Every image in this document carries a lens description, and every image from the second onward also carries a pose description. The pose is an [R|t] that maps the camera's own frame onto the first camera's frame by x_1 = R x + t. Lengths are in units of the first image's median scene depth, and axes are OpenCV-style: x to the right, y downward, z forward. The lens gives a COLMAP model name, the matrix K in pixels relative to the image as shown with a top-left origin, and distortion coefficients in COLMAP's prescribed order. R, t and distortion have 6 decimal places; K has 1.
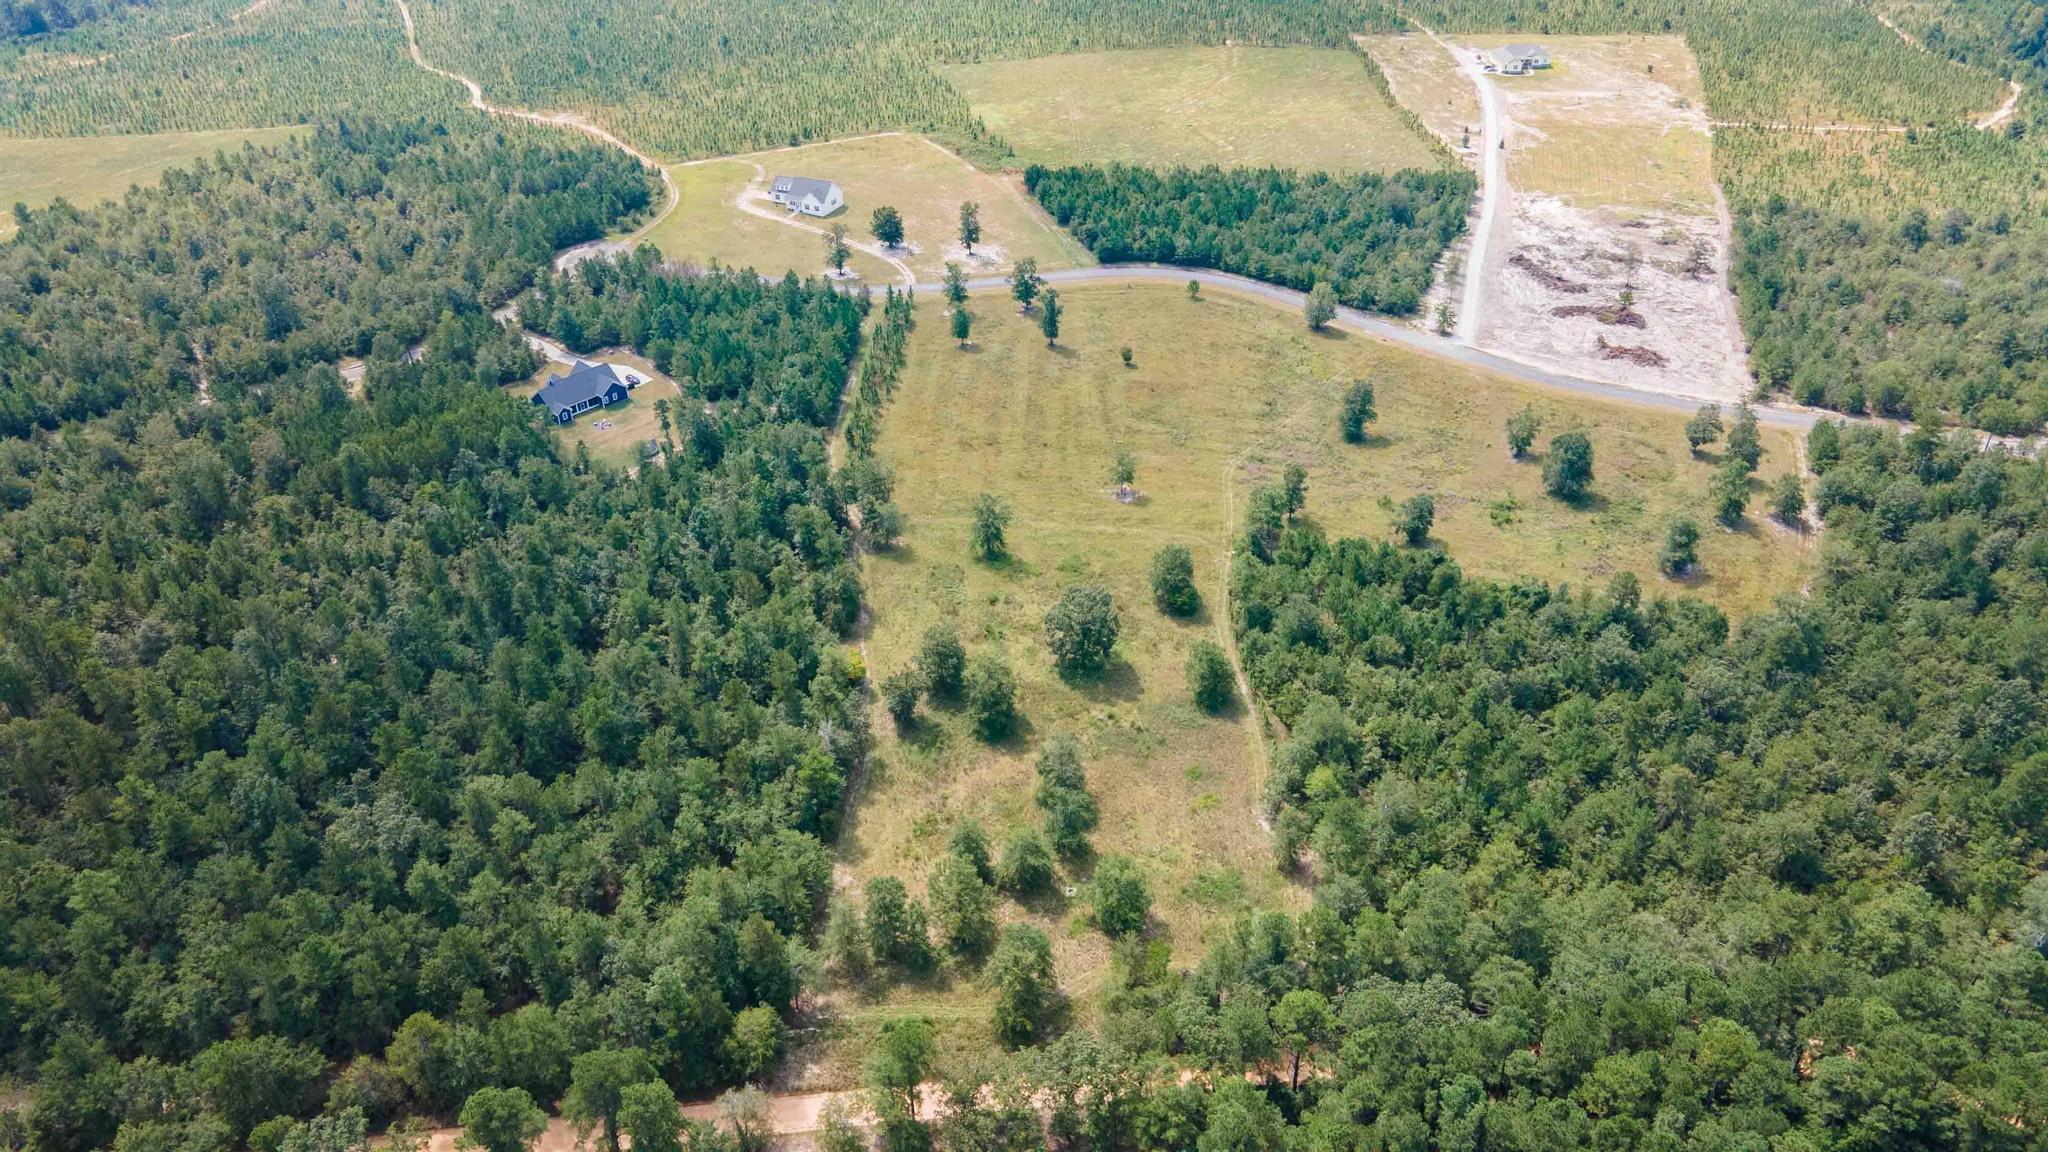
lens RADIAL K [[1492.7, 0, 1023.1], [0, 1492.7, 574.8], [0, 0, 1]] dist [0.020606, 0.023247]
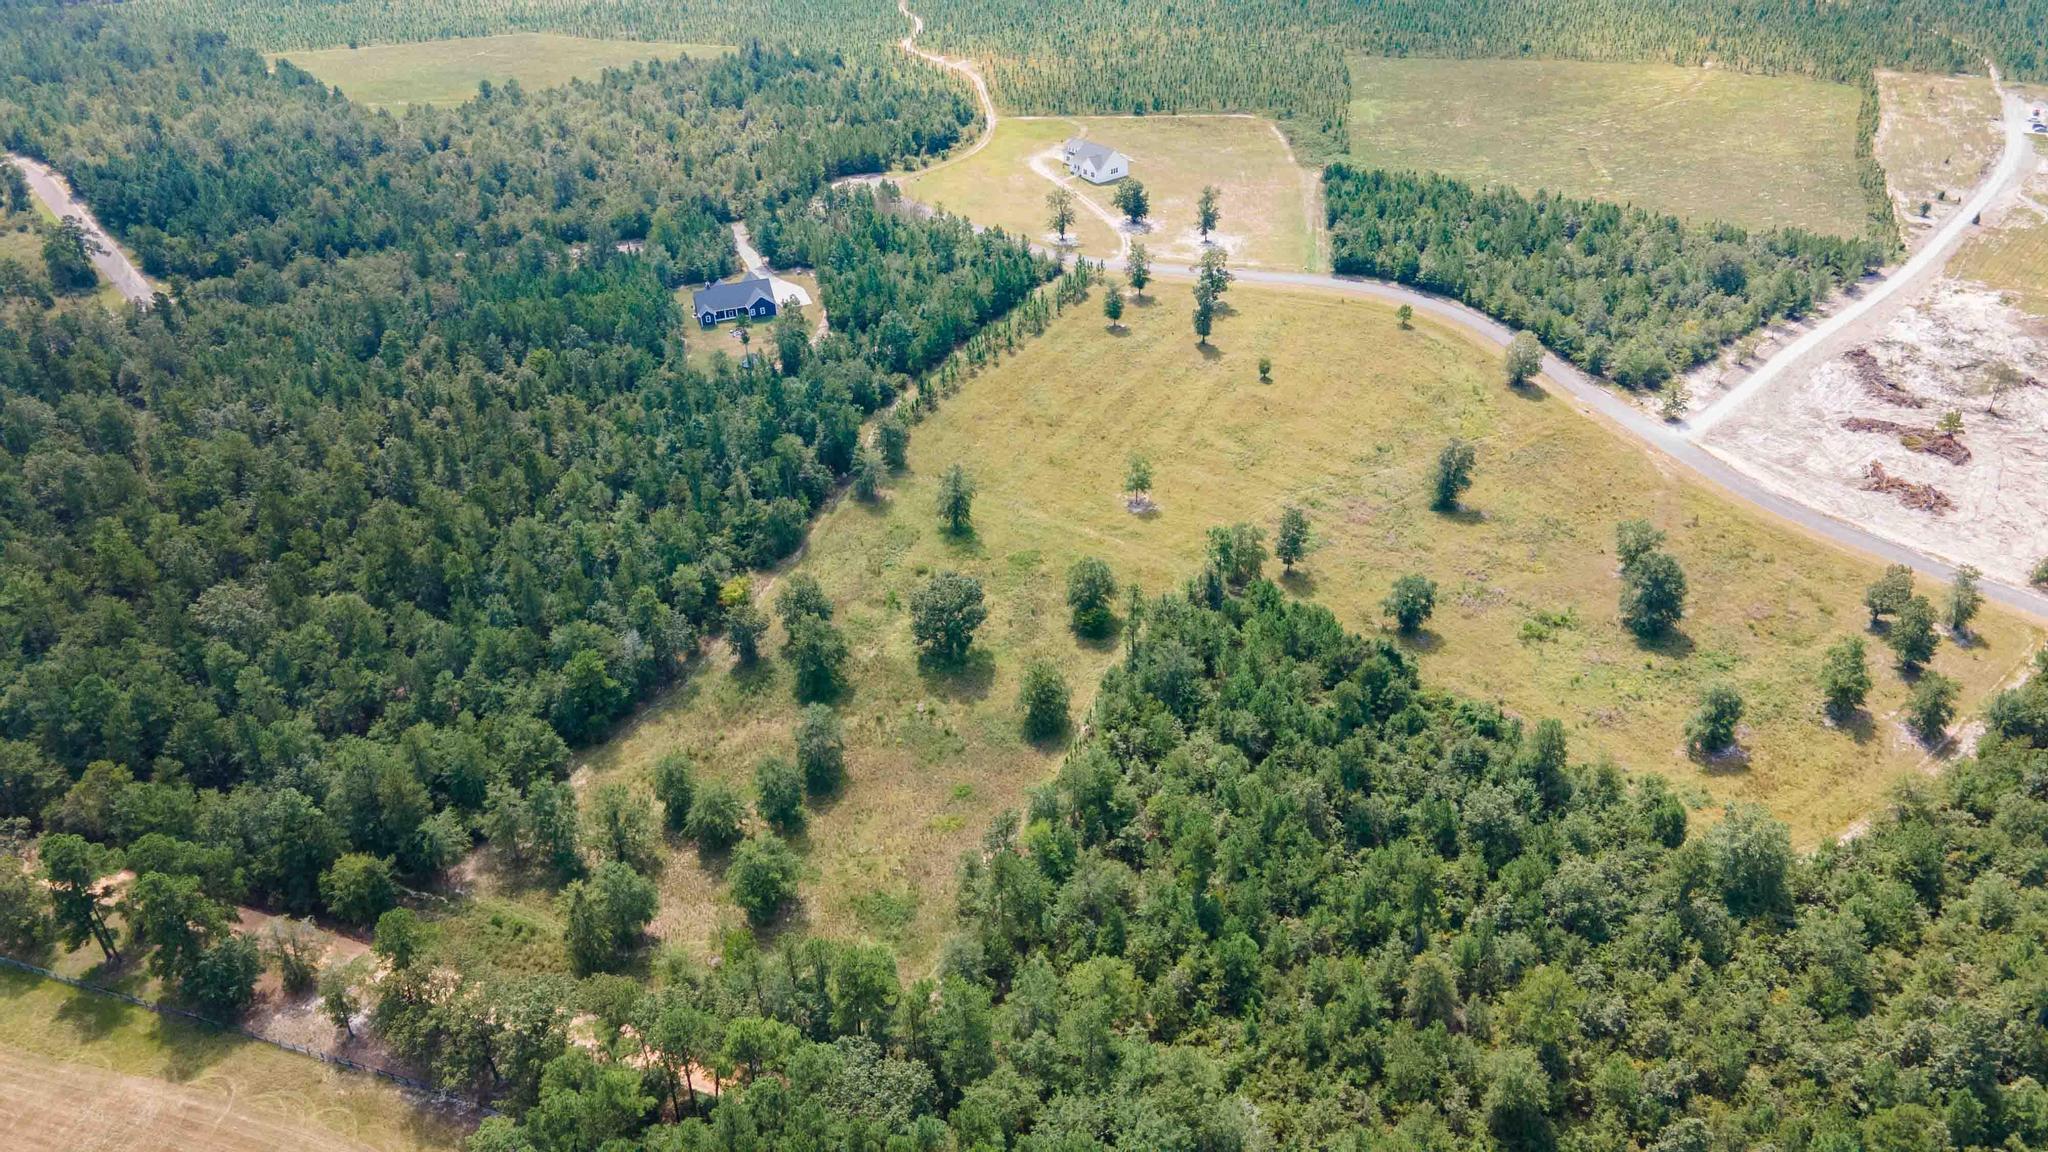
lens RADIAL K [[1492.7, 0, 1022.9], [0, 1492.7, 578.1], [0, 0, 1]] dist [0.020606, 0.023247]
pose [[0.887987, 0.243187, -0.390306, 0.302657], [-0.241569, 0.968876, 0.054081, -0.033986], [0.391309, 0.046263, 0.919096, 0.103833]]
